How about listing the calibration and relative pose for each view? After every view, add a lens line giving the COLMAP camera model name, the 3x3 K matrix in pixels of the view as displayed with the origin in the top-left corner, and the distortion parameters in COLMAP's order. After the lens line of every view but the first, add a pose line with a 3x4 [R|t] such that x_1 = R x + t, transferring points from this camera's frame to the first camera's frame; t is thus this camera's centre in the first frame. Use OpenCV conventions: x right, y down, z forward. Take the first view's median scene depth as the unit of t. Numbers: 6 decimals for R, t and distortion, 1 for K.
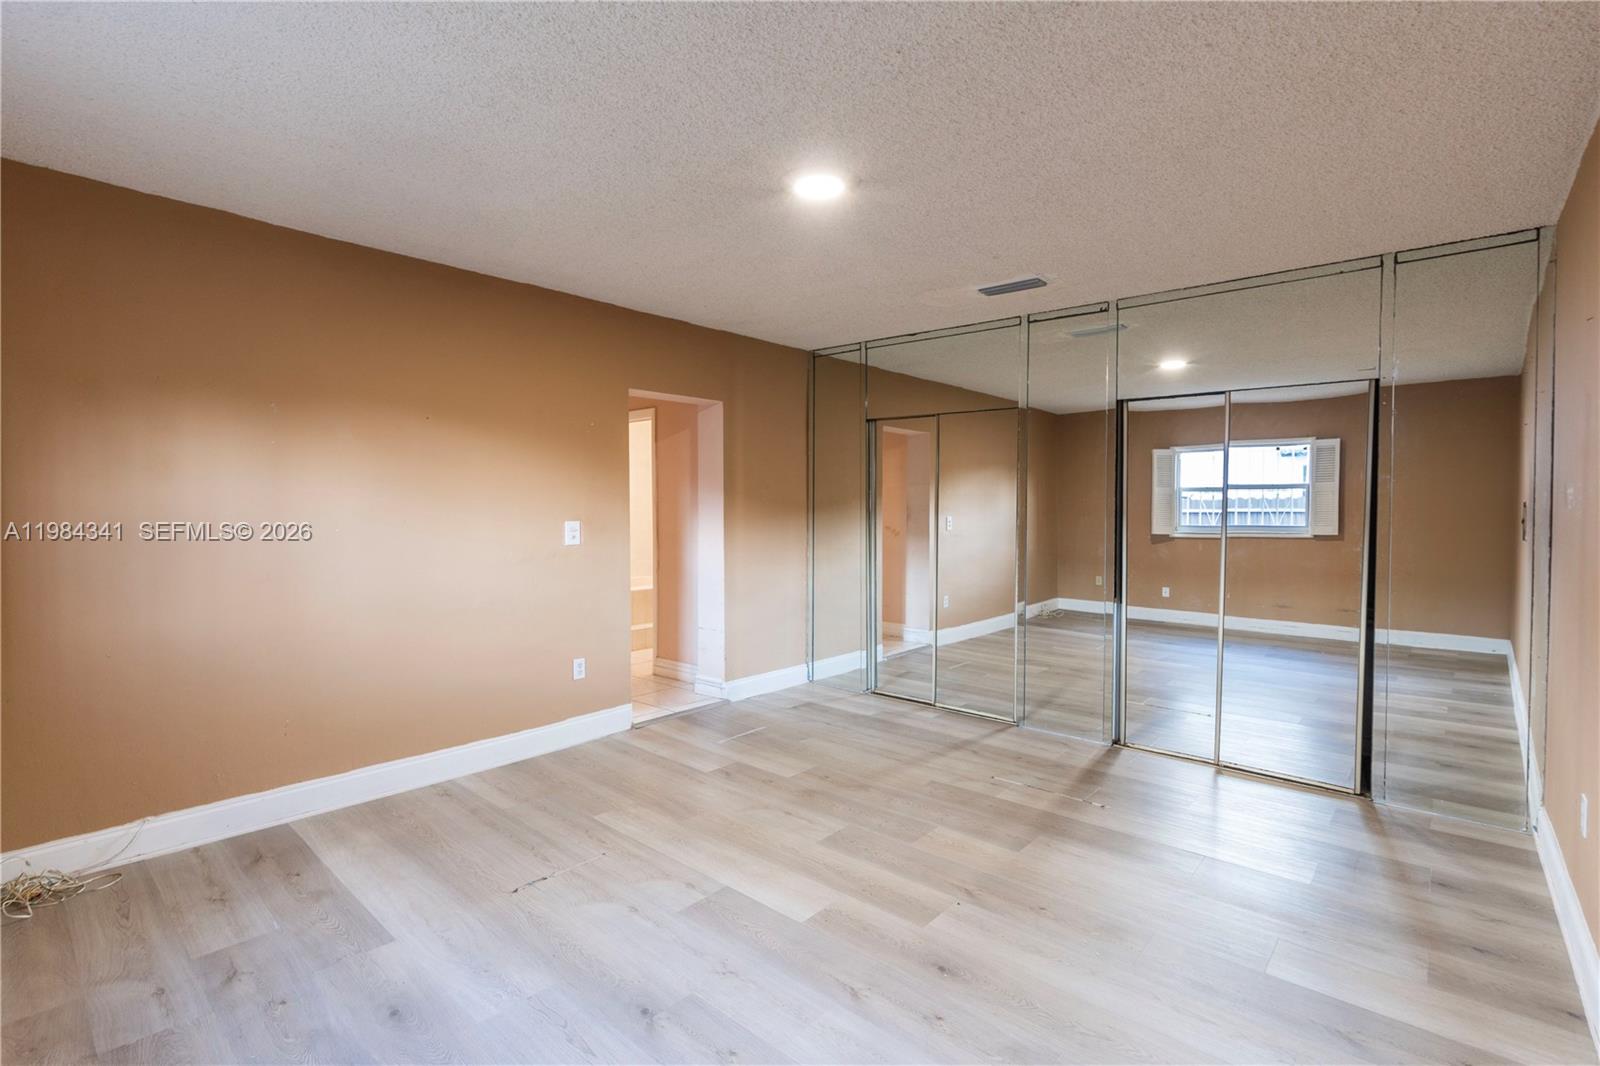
lens RADIAL K [[738.8, 0, 801.6], [0, 738.8, 529.1], [0, 0, 1]] dist [-0.011302, 0.001774]
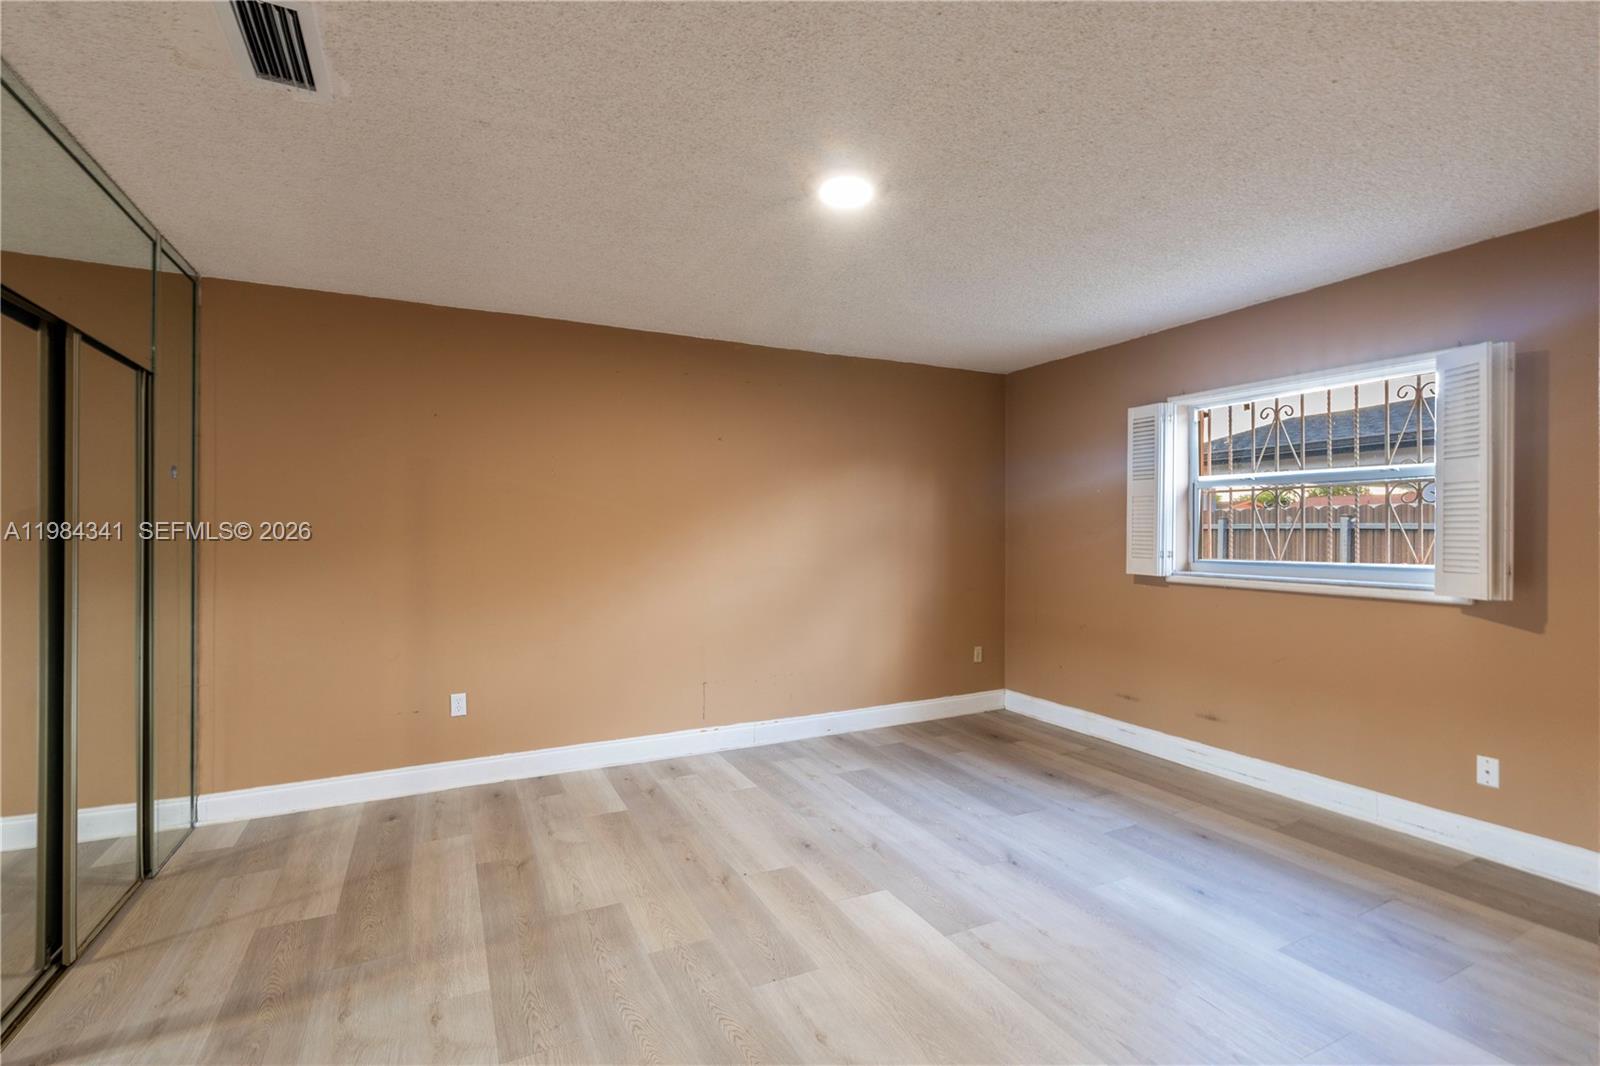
lens RADIAL K [[738.8, 0, 799.4], [0, 738.8, 531.8], [0, 0, 1]] dist [-0.011302, 0.001774]
pose [[-0.927717, -0.003603, 0.373267, -0.279743], [0.006561, 0.999642, 0.025955, -0.048887], [-0.373227, 0.026527, -0.927361, 1.949806]]
